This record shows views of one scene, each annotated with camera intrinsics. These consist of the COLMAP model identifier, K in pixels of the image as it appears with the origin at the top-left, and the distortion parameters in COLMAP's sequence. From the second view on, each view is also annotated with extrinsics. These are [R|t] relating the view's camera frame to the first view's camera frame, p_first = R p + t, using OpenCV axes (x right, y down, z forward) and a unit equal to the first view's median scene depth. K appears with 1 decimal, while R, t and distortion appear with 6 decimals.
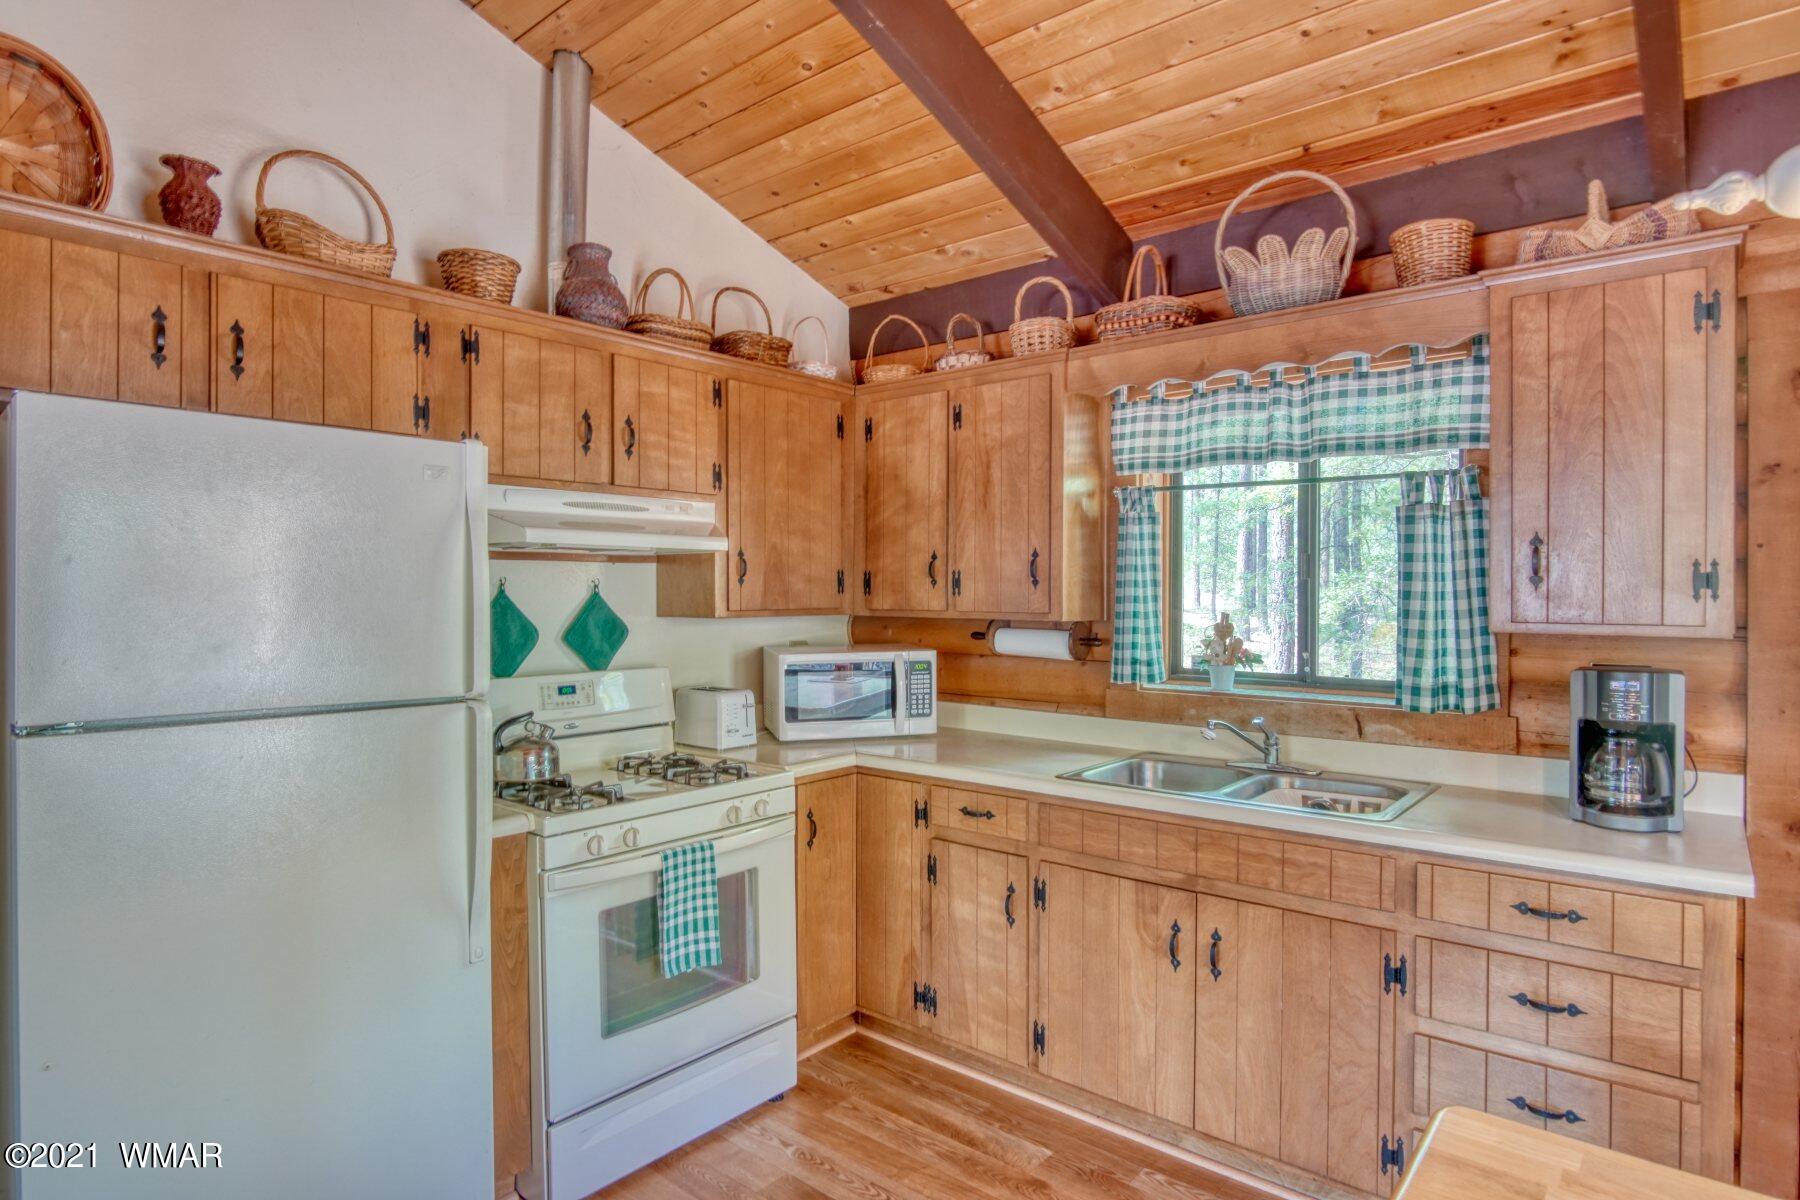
lens RADIAL K [[963.6, 0, 903.3], [0, 963.6, 598.2], [0, 0, 1]] dist [-0.032404, 0.005160]
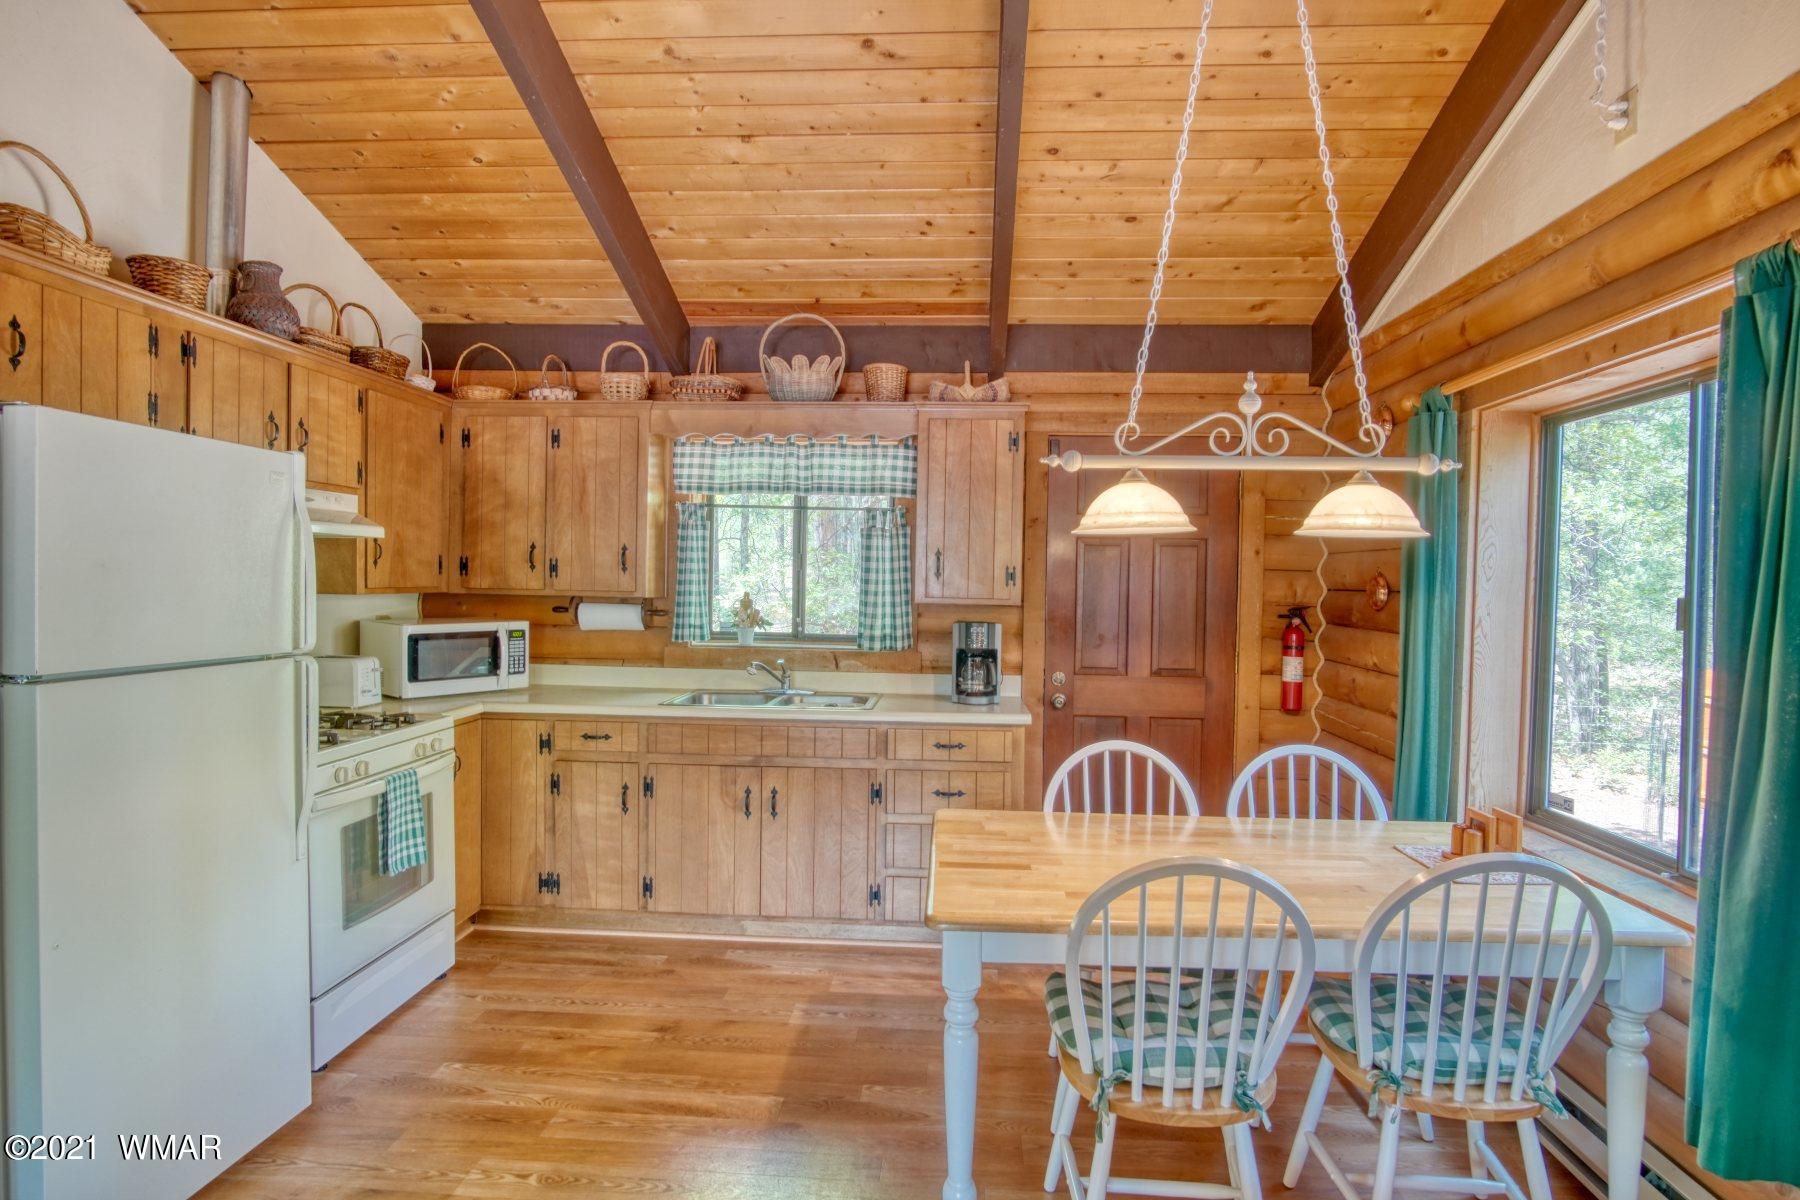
lens RADIAL K [[963.6, 0, 898.1], [0, 963.6, 603.2], [0, 0, 1]] dist [-0.032404, 0.005160]
pose [[0.801861, -0.001234, 0.597509, -0.427989], [-0.012221, 0.999755, 0.018465, 0.002406], [-0.597385, -0.022108, 0.801650, -0.378129]]
